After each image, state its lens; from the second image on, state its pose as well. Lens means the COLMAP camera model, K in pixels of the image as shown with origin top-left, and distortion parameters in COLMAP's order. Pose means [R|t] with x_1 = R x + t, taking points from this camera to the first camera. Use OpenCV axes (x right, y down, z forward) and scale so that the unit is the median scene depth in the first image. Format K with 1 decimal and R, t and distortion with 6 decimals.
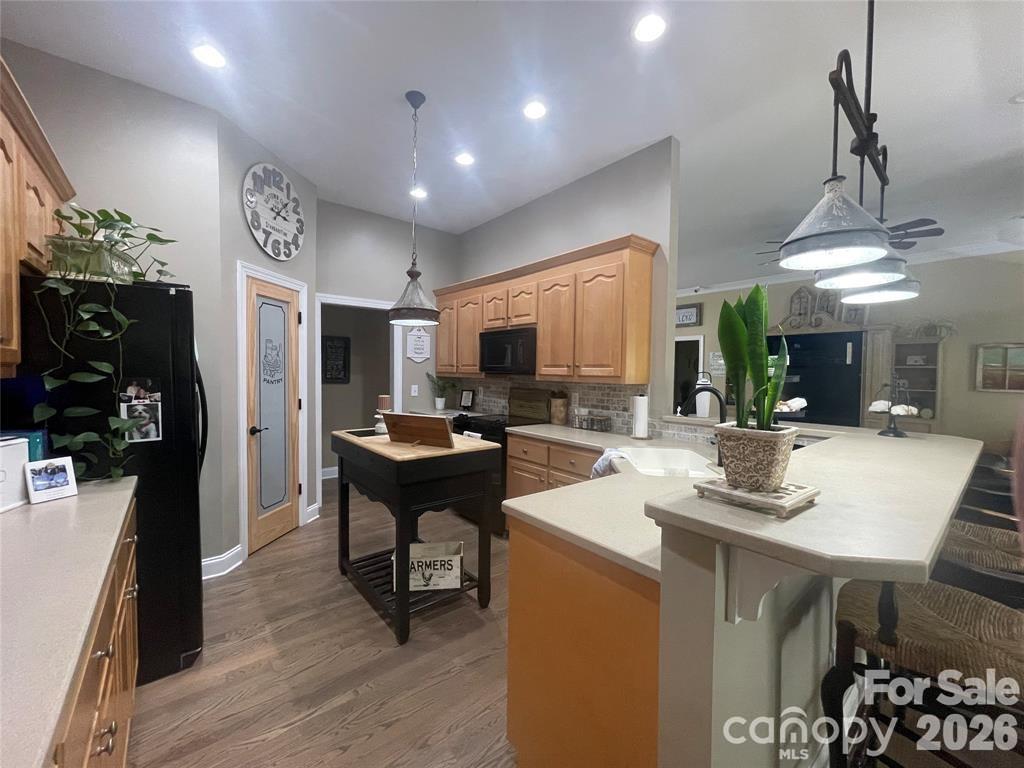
lens RADIAL K [[409.5, 0, 512.6], [0, 409.5, 383.8], [0, 0, 1]] dist [-0.001060, 0.000040]
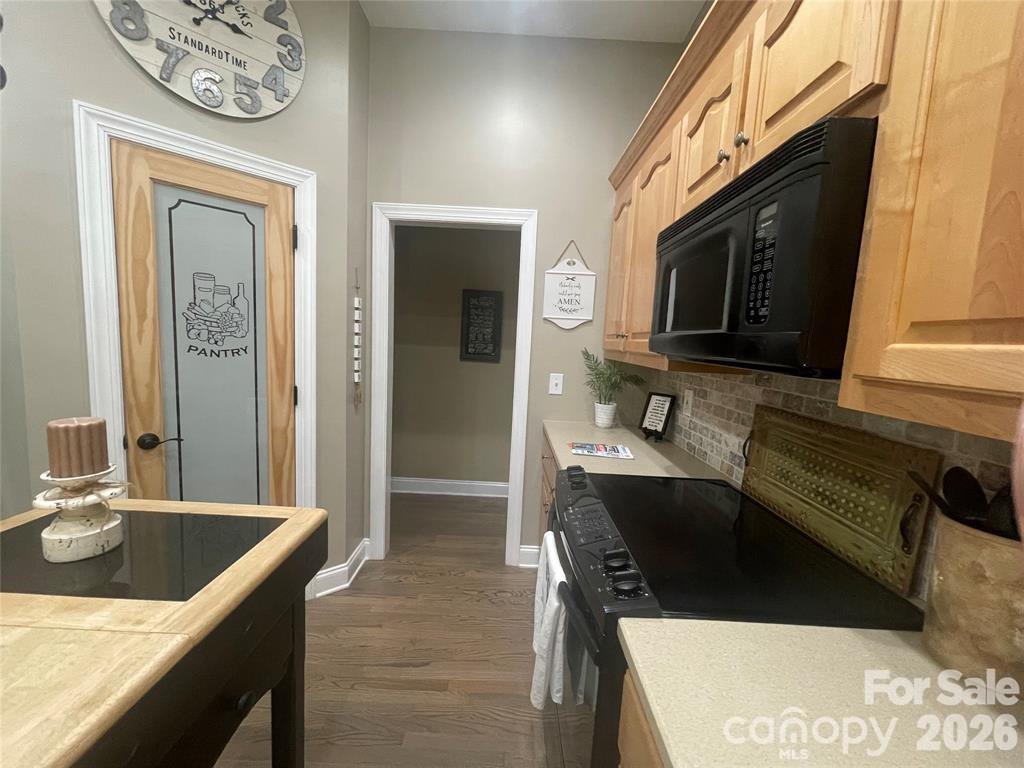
lens RADIAL K [[409.5, 0, 512.8], [0, 409.5, 385.4], [0, 0, 1]] dist [-0.001060, 0.000040]
pose [[0.768224, 0.094453, -0.633174, 0.060038], [-0.058446, 0.995273, 0.077557, -0.024549], [0.637507, -0.022575, 0.770114, 0.759694]]
